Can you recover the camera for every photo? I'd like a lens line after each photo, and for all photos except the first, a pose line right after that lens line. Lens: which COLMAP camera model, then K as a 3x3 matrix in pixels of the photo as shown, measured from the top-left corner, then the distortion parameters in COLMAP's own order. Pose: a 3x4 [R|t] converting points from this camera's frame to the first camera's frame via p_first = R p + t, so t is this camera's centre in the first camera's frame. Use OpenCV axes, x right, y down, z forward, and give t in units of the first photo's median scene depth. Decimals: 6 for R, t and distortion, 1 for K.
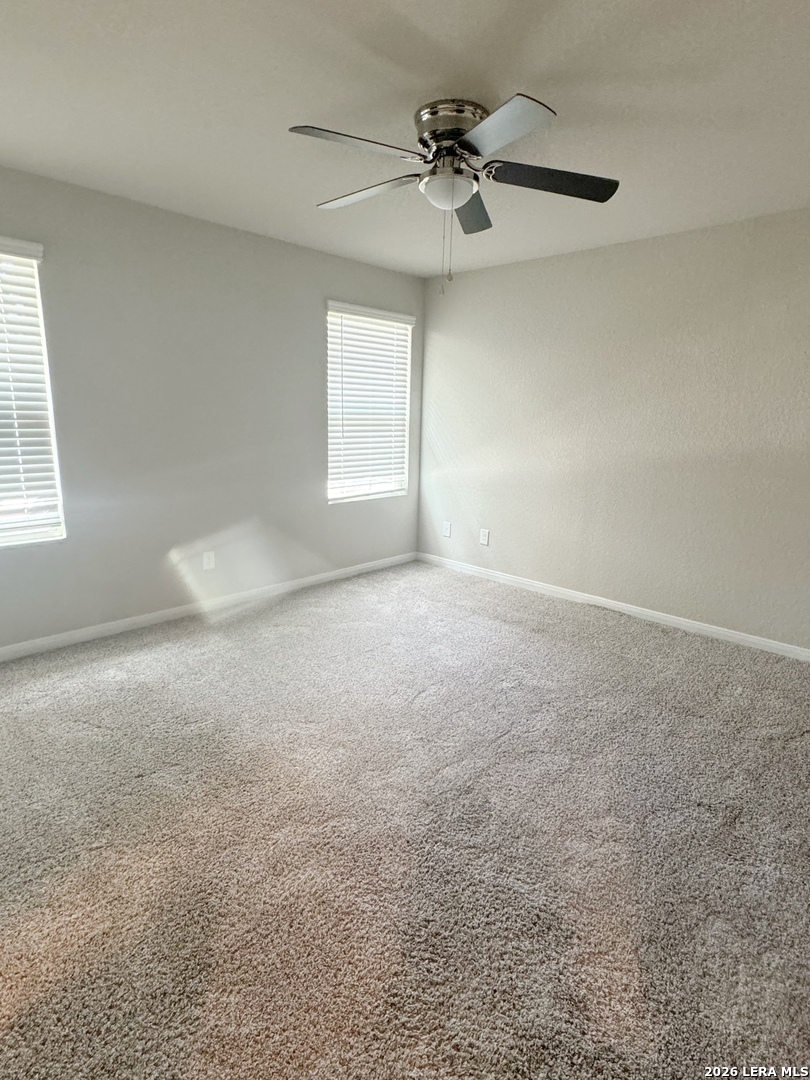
lens RADIAL K [[579.7, 0, 405.0], [0, 579.7, 540.0], [0, 0, 1]] dist [-0.003453, -0.000622]
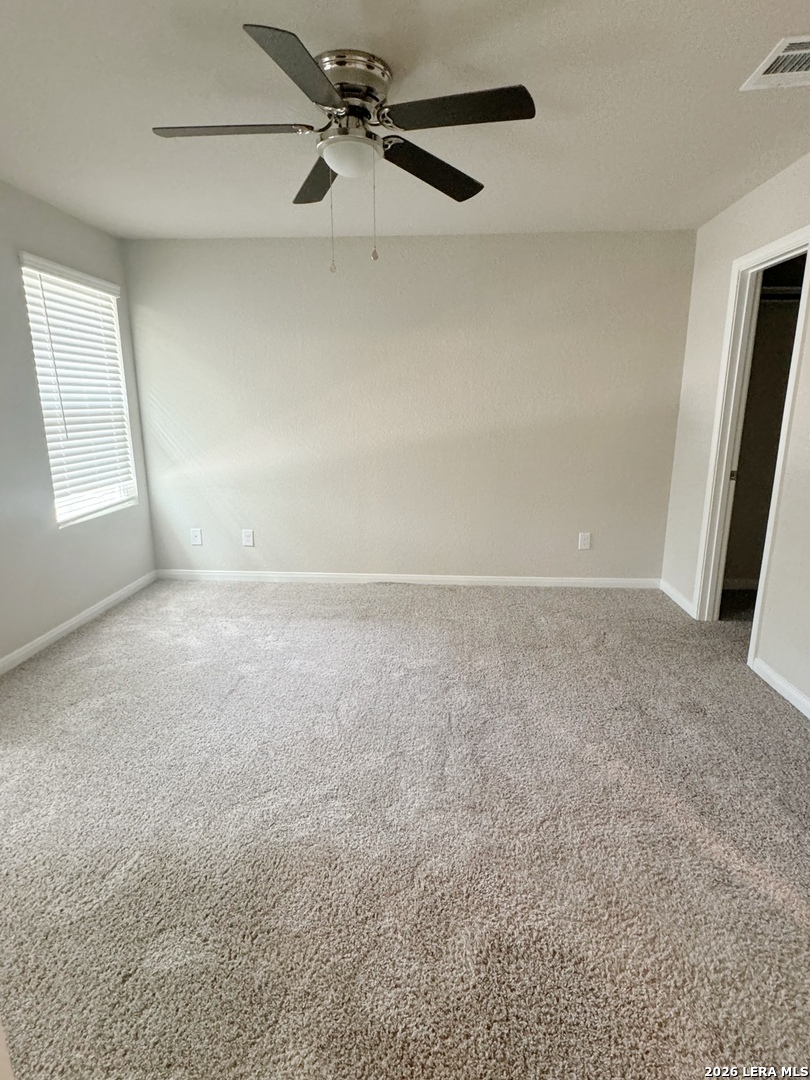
lens RADIAL K [[579.7, 0, 405.0], [0, 579.7, 540.0], [0, 0, 1]] dist [-0.003453, -0.000622]
pose [[0.757659, -0.173117, 0.629272, -0.288272], [0.158447, 0.984124, 0.079965, -0.040612], [-0.633125, 0.039120, 0.773061, 0.149698]]
